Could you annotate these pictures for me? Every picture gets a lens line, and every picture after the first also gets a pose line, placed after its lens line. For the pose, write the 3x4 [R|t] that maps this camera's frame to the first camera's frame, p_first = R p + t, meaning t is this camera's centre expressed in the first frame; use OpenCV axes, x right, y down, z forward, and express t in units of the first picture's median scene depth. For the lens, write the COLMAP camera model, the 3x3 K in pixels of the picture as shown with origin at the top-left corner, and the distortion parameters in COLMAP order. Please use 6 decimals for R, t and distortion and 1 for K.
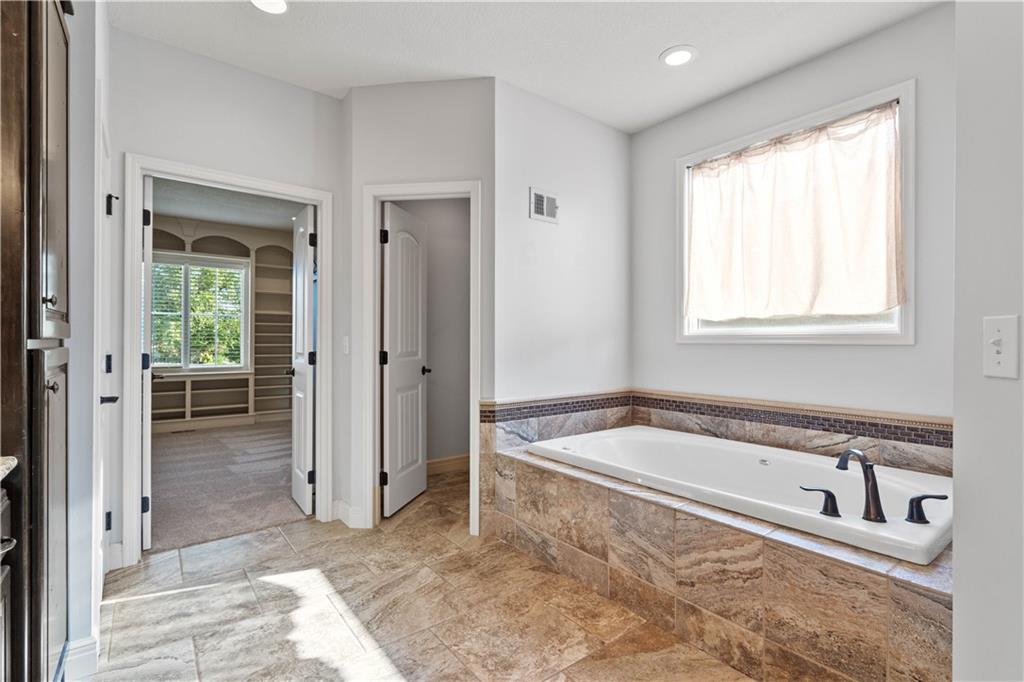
lens RADIAL K [[472.4, 0, 505.4], [0, 472.4, 340.3], [0, 0, 1]] dist [-0.000592, -0.000524]
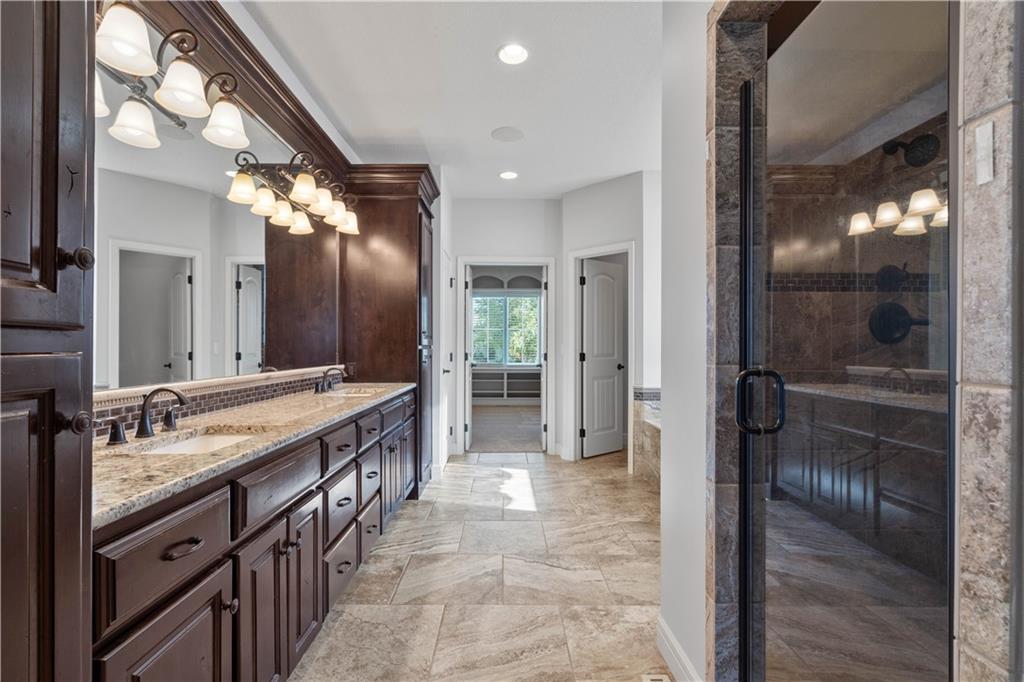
lens RADIAL K [[472.4, 0, 513.7], [0, 472.4, 346.4], [0, 0, 1]] dist [-0.000592, -0.000524]
pose [[0.805883, -0.001801, -0.592071, 0.528180], [0.001152, 0.999998, -0.001473, 0.003440], [0.592073, 0.000505, 0.805884, -0.446679]]
